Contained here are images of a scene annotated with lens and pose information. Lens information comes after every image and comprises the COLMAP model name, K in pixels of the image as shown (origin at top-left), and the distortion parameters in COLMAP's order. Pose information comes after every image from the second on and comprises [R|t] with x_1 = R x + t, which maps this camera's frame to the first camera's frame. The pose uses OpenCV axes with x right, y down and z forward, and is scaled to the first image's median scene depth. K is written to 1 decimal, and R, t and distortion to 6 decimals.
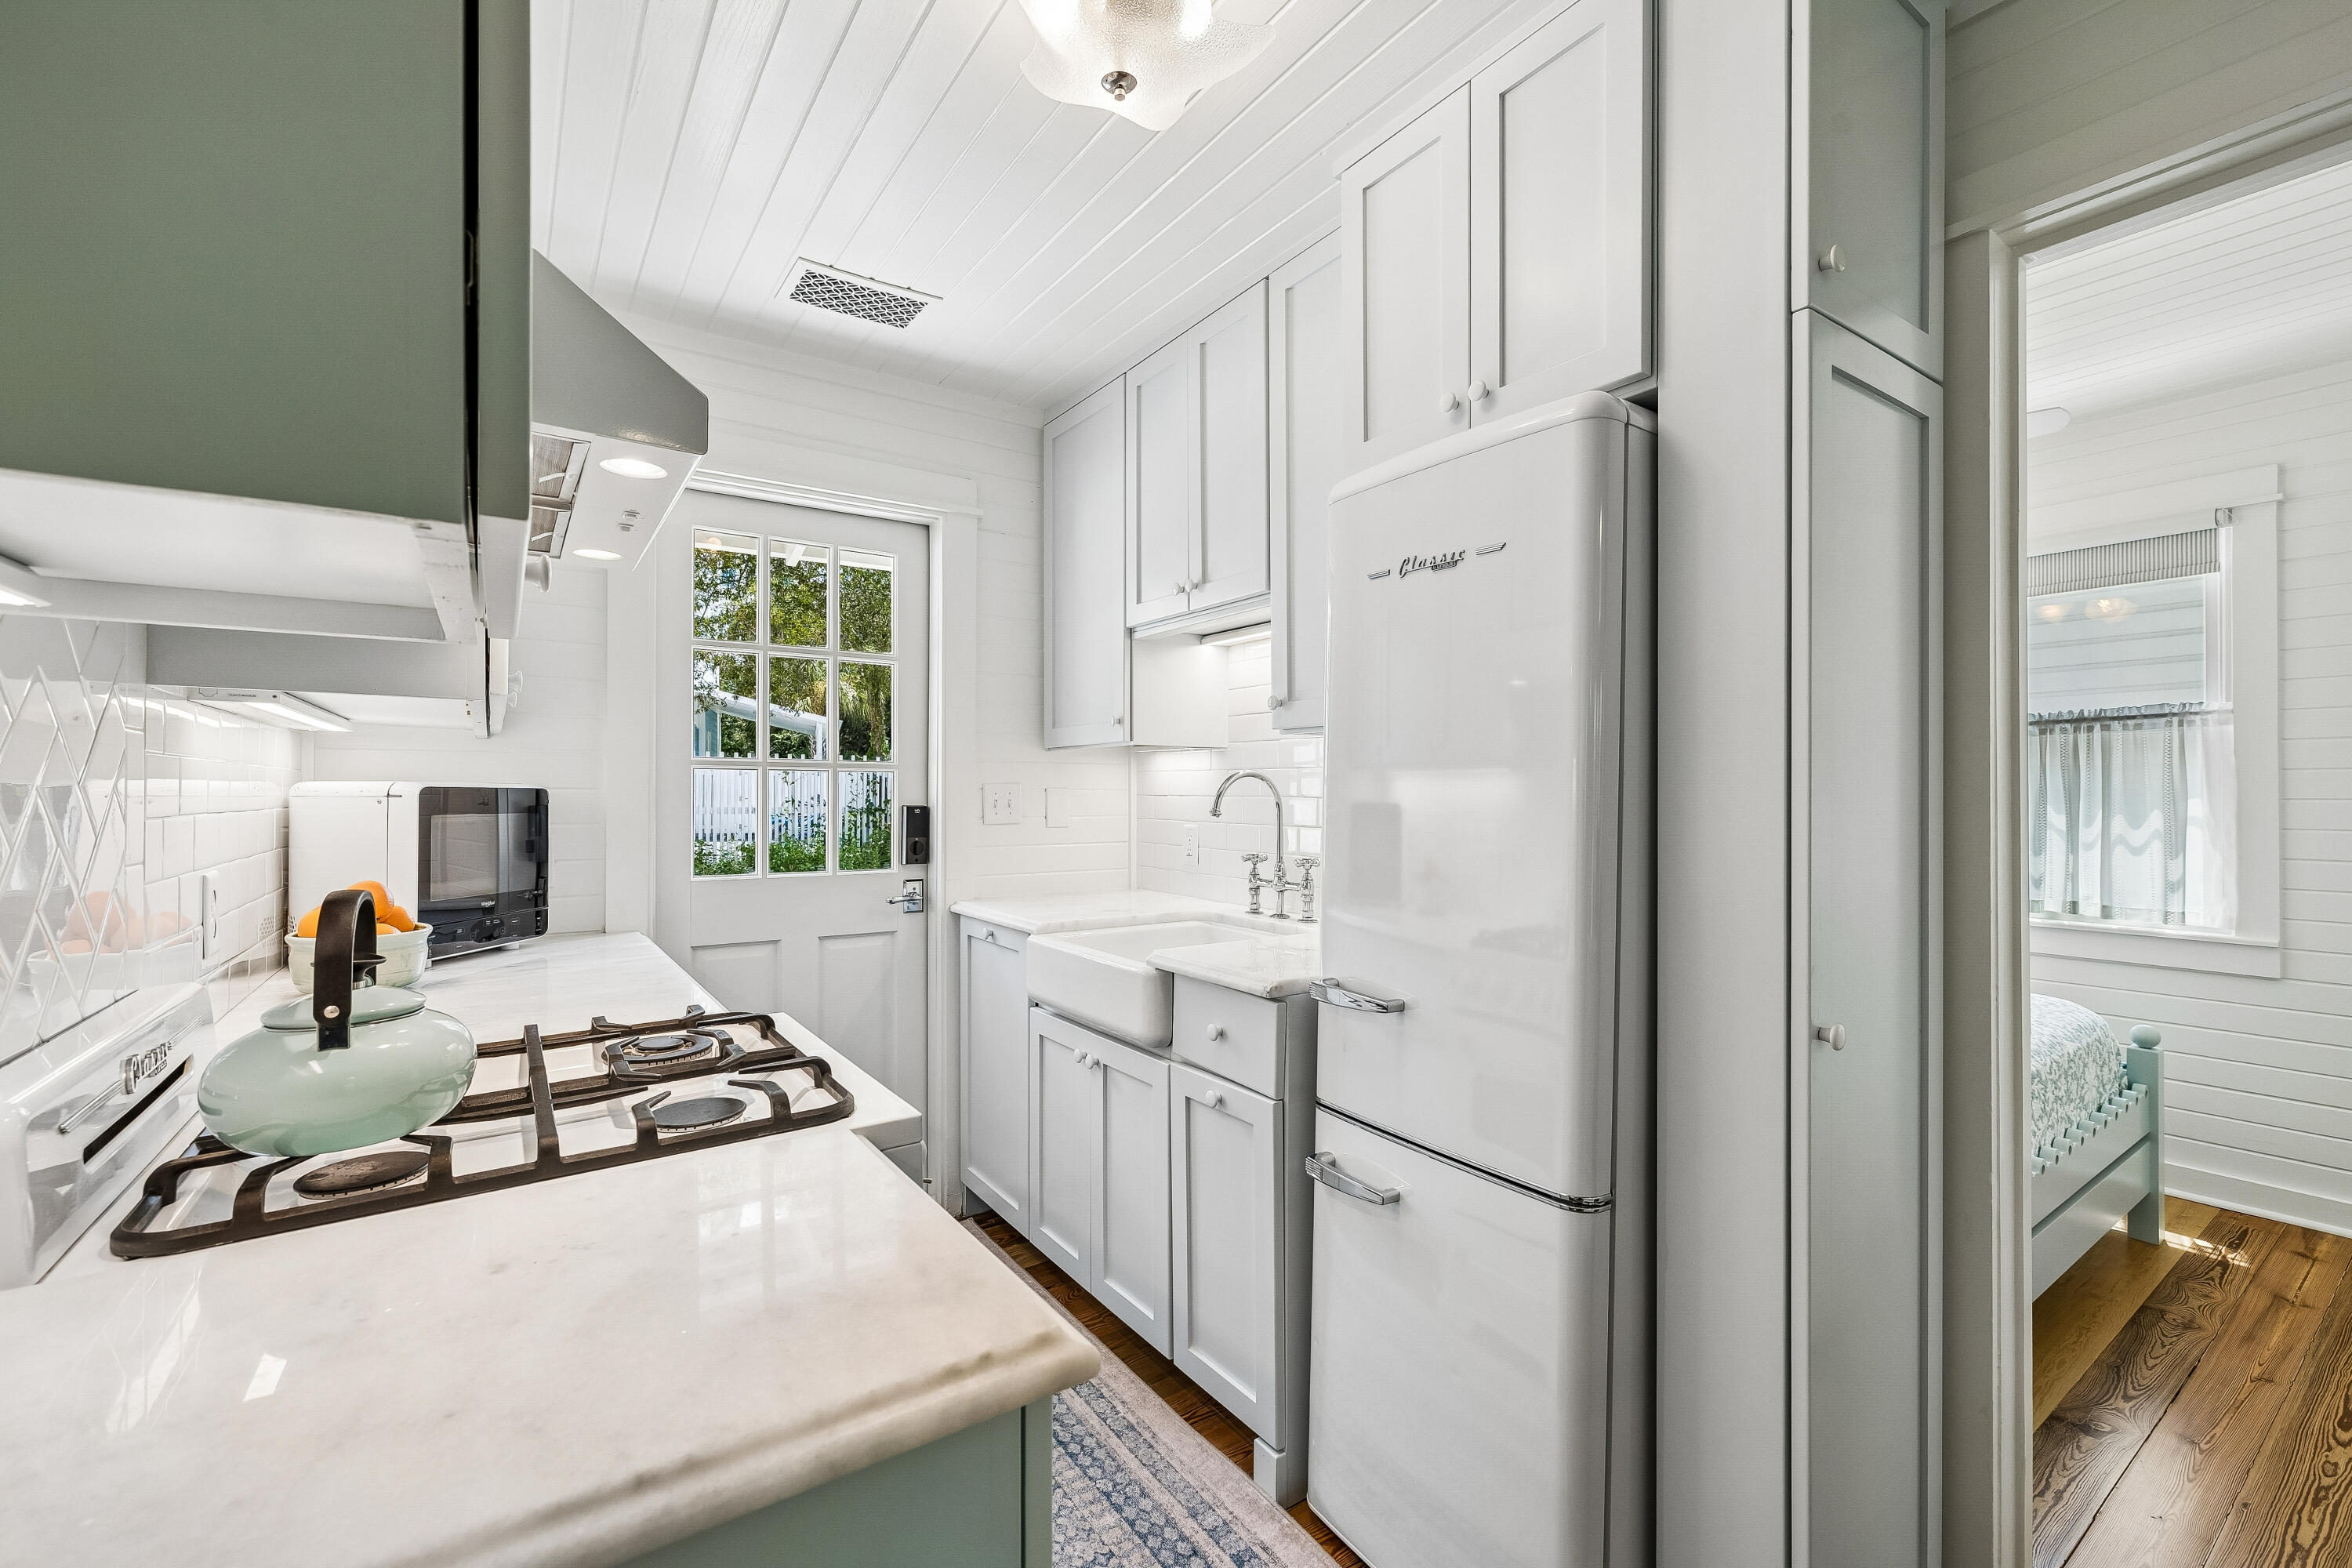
lens RADIAL K [[993.7, 0, 1176.5], [0, 993.7, 786.9], [0, 0, 1]] dist [0.000516, -0.000118]
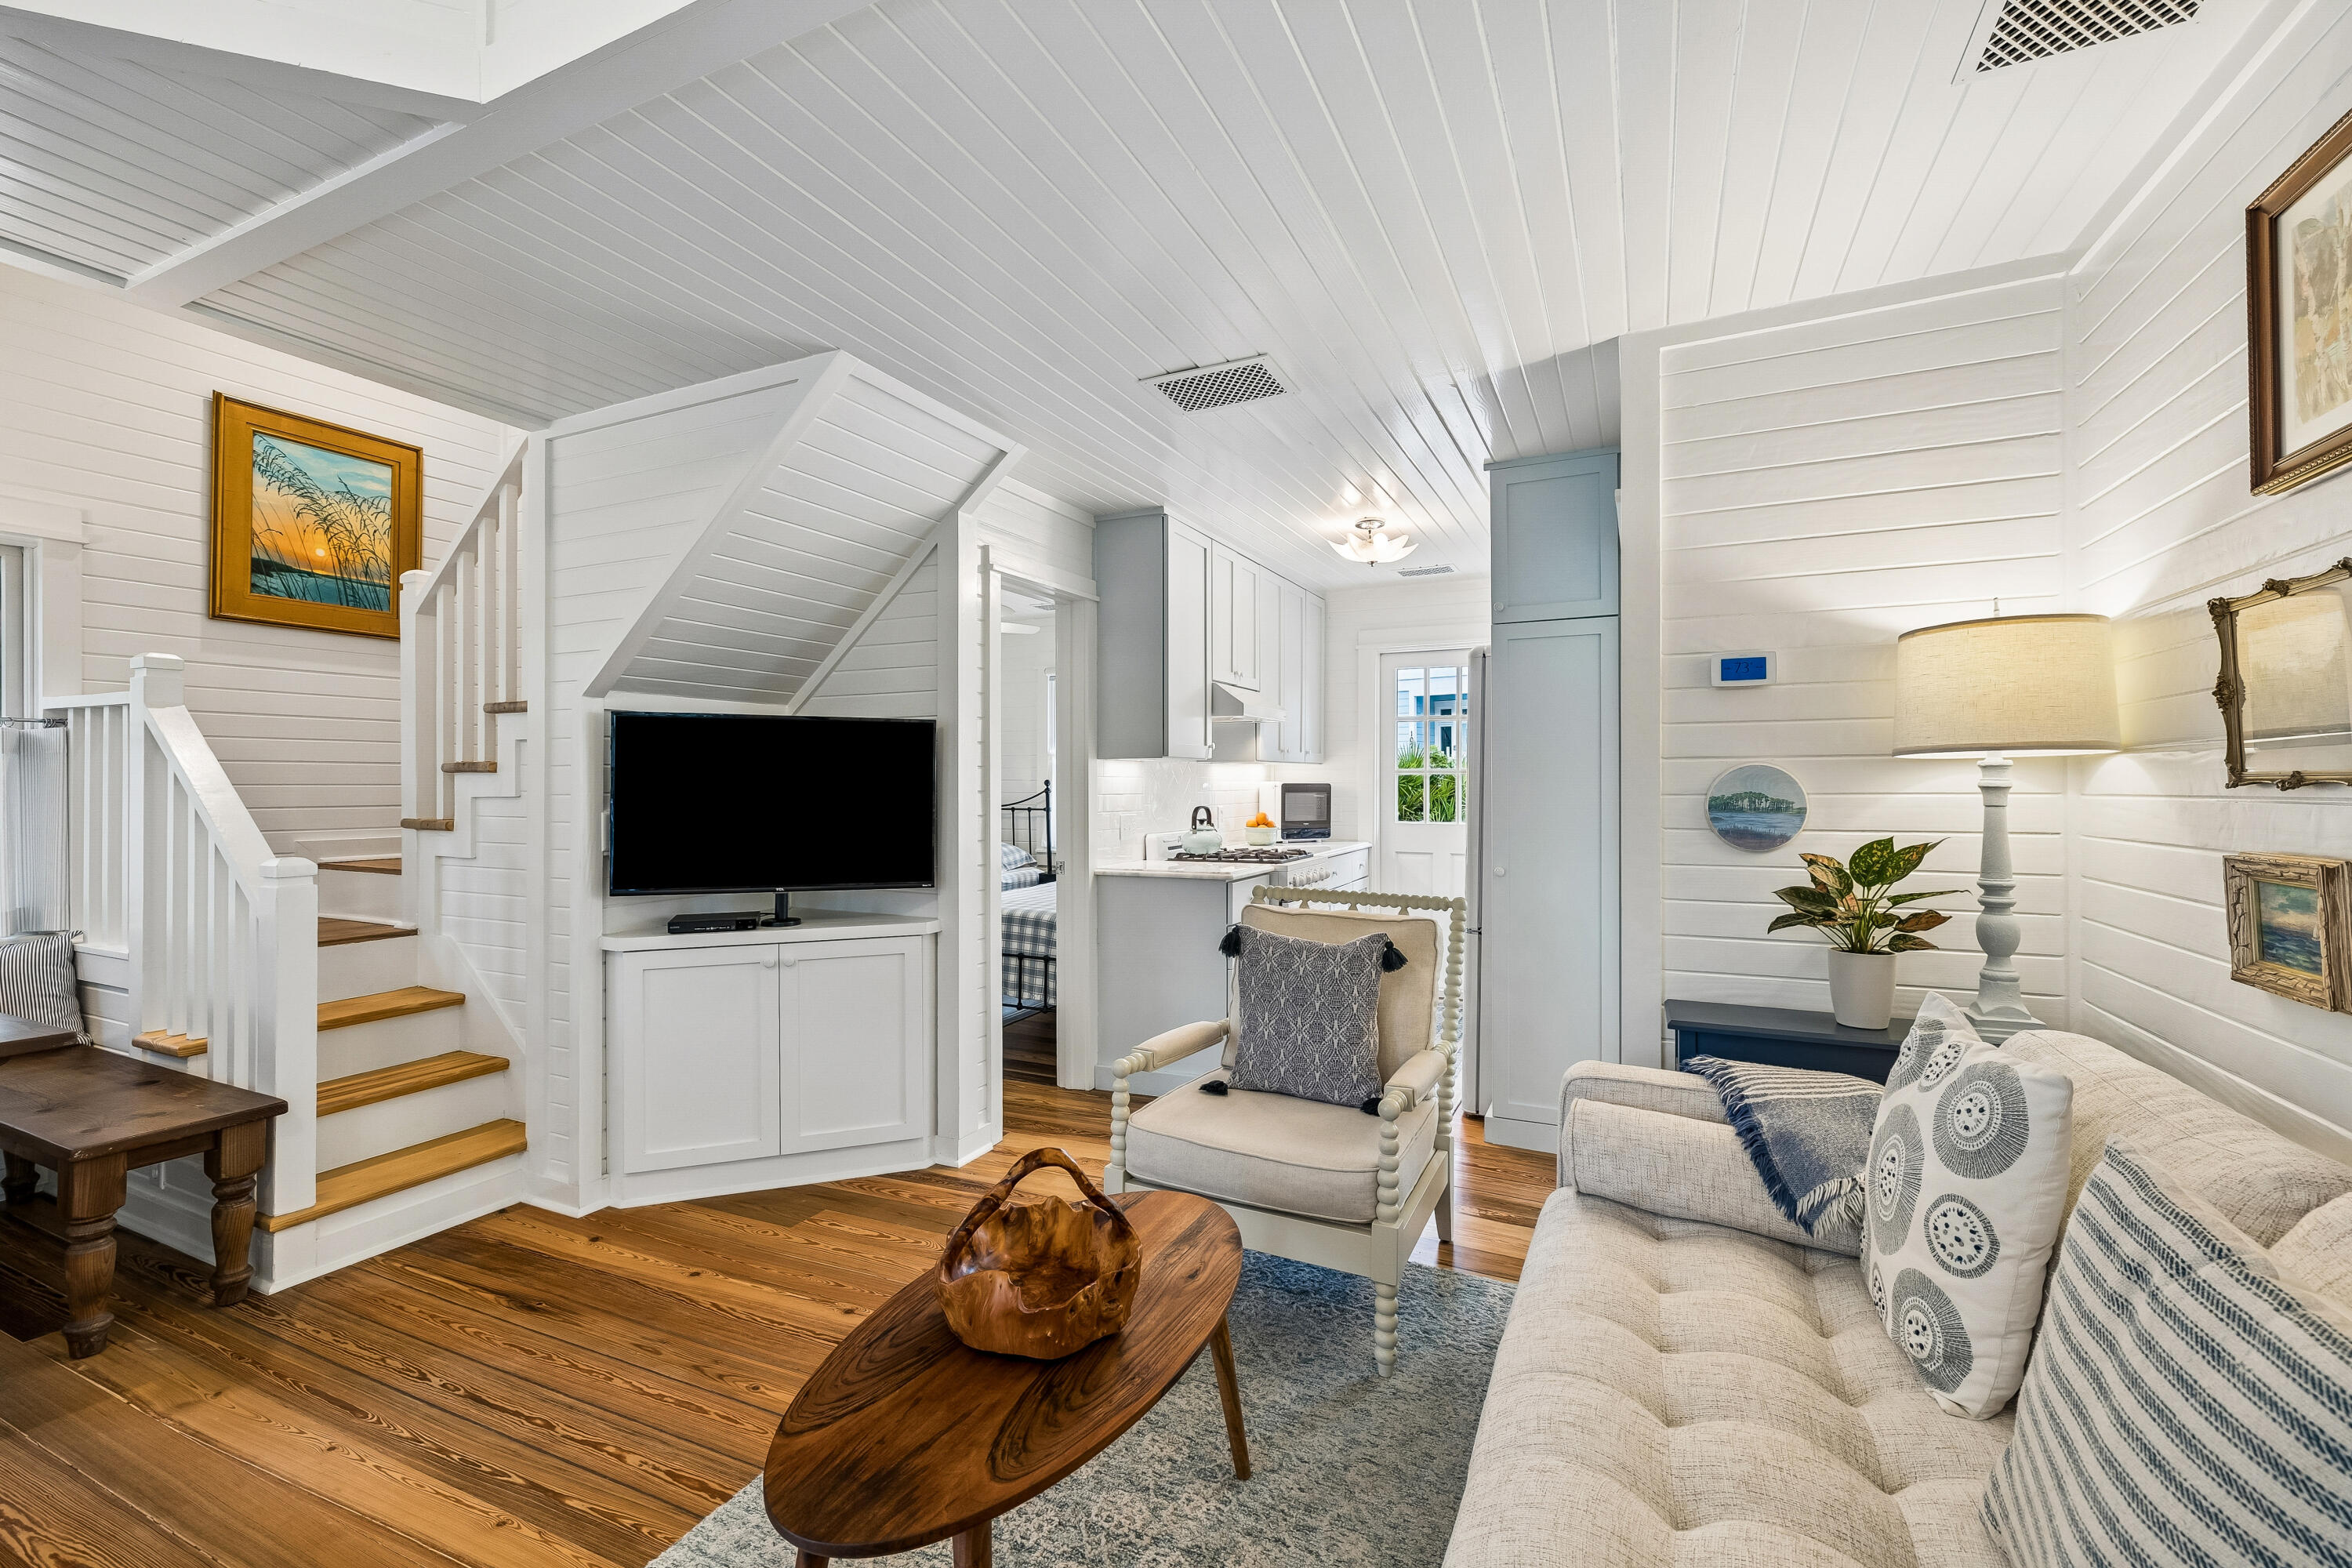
lens RADIAL K [[990.3, 0, 1178.5], [0, 990.3, 775.8], [0, 0, 1]] dist [0.000509, -0.000001]
pose [[0.505848, -0.004260, -0.862612, 1.136424], [0.005906, 0.999981, -0.001475, -0.013171], [0.862603, -0.004349, 0.505863, -0.545061]]
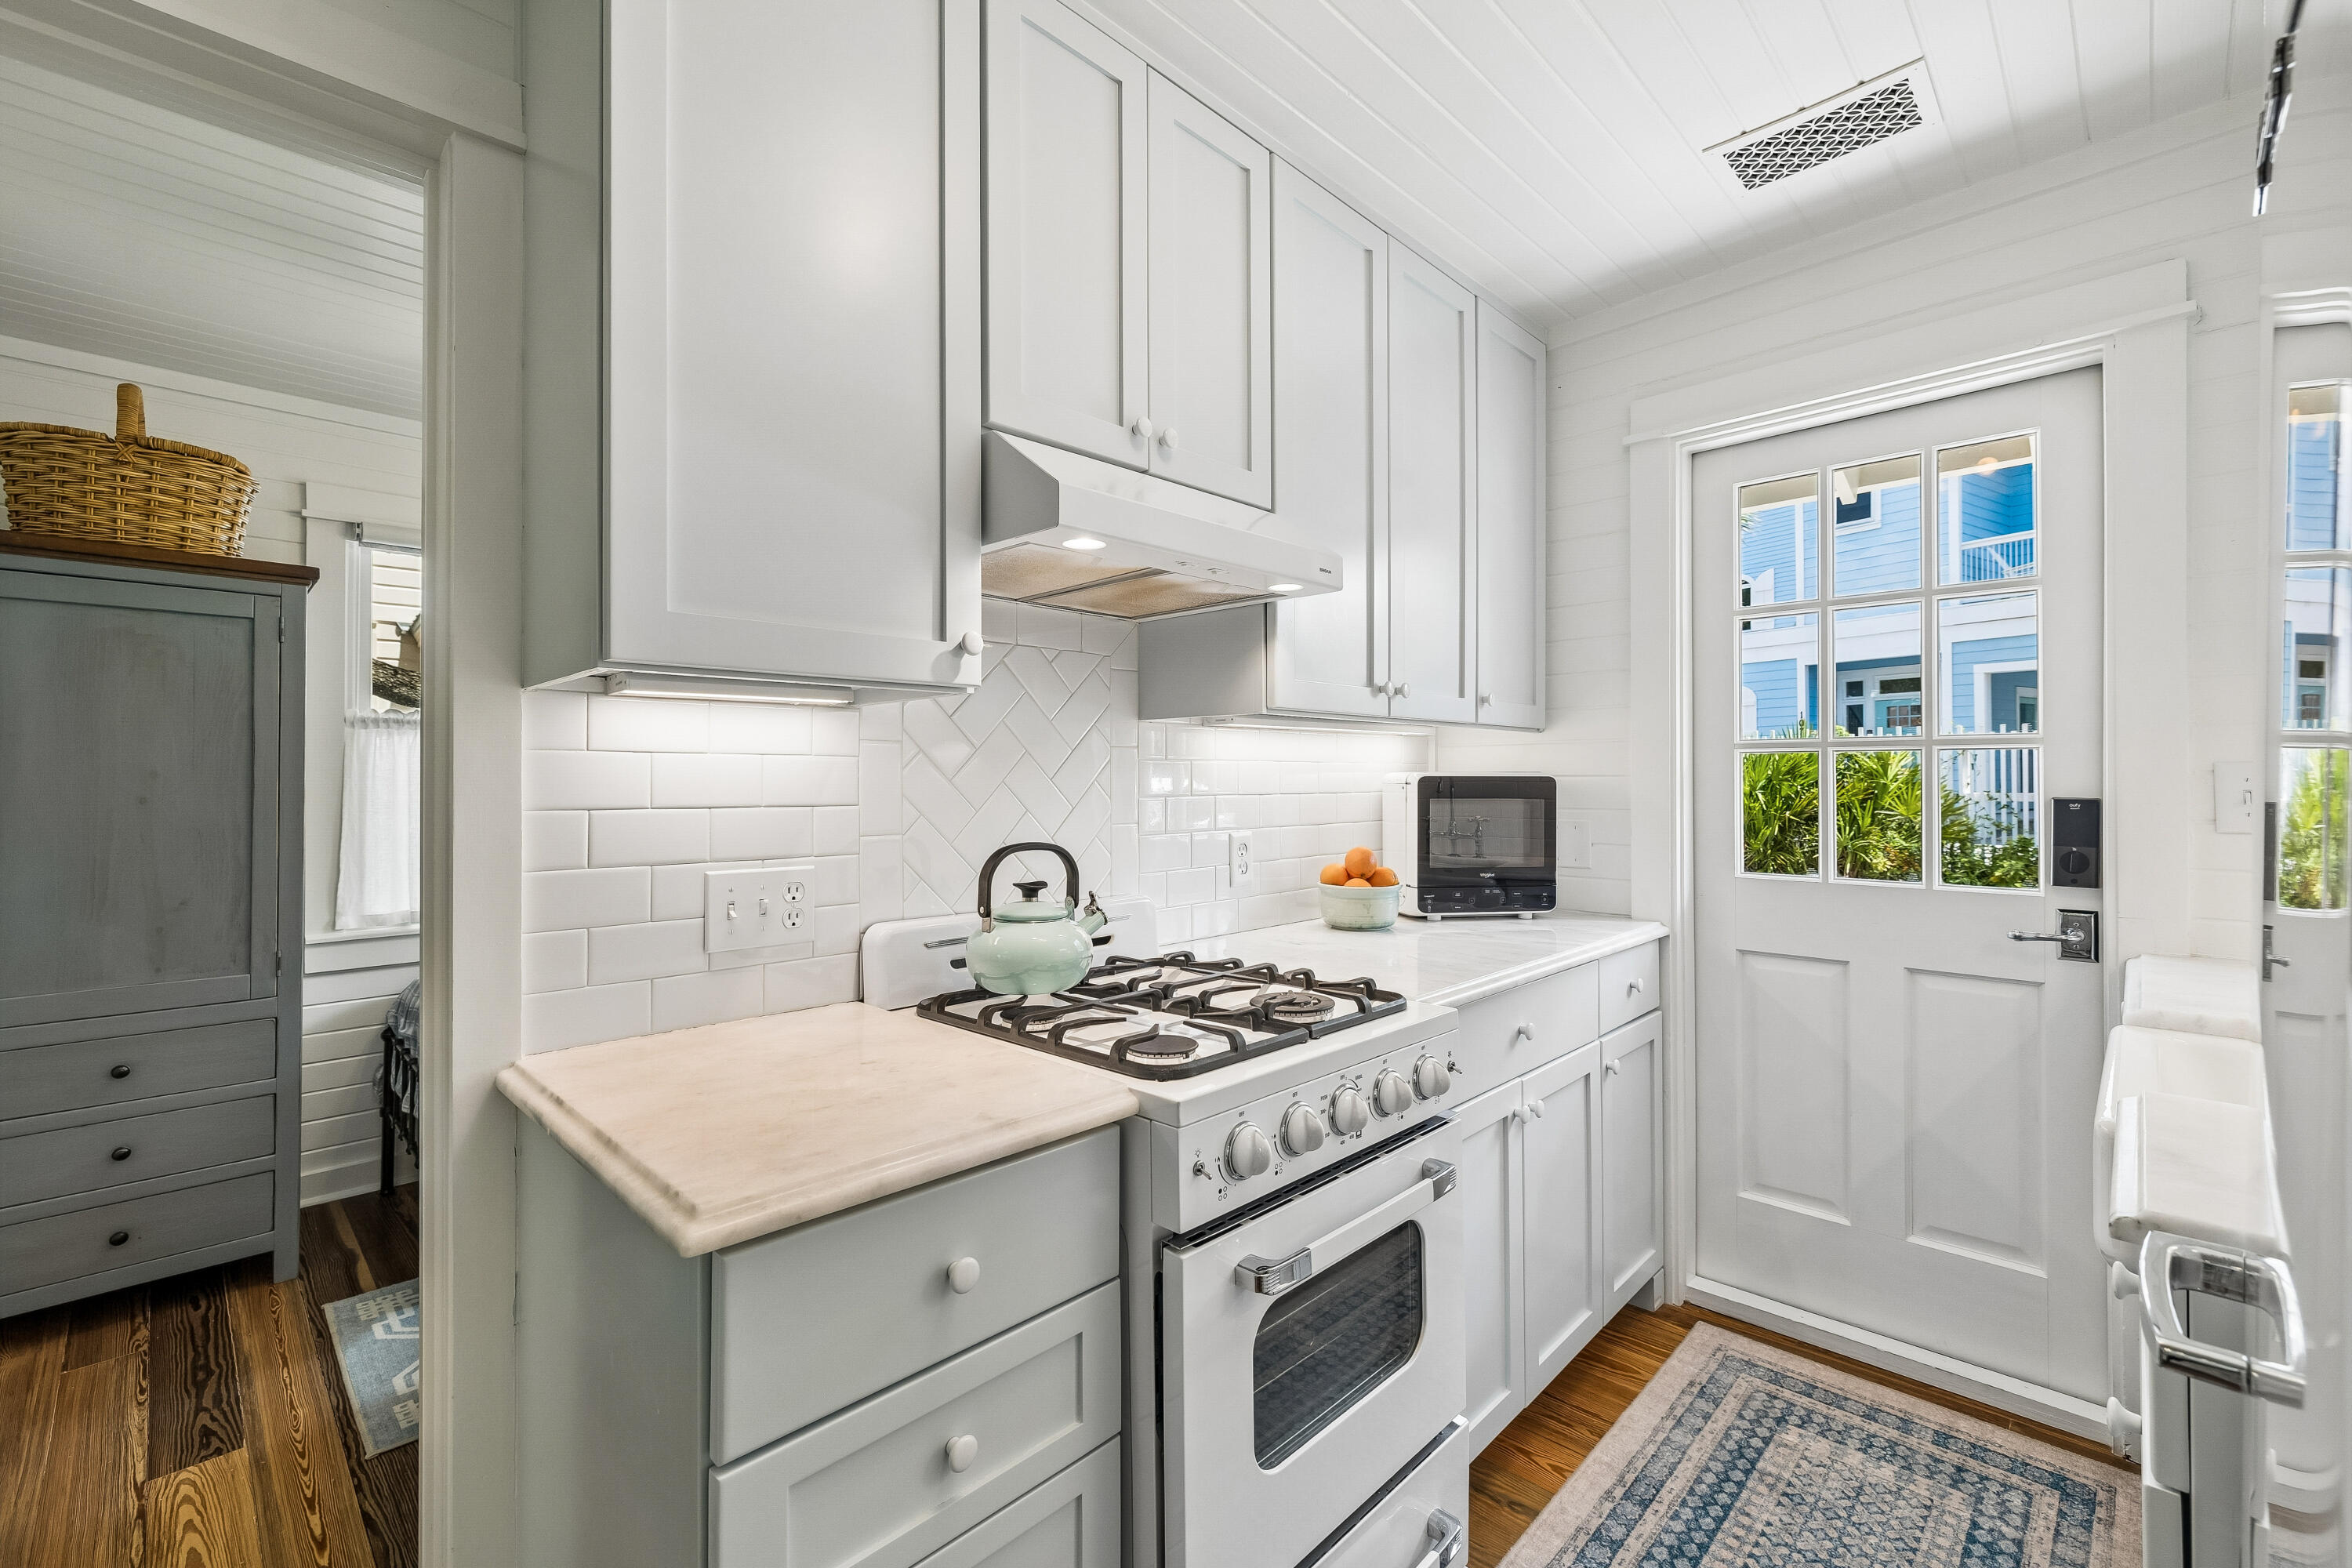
lens RADIAL K [[979.7, 0, 1166.9], [0, 979.7, 770.9], [0, 0, 1]] dist [-0.001138, -0.000107]
pose [[0.182662, -0.010534, -0.983119, 0.270813], [0.009860, 0.999912, -0.008882, 0.000668], [0.983126, -0.008071, 0.182750, 0.299837]]
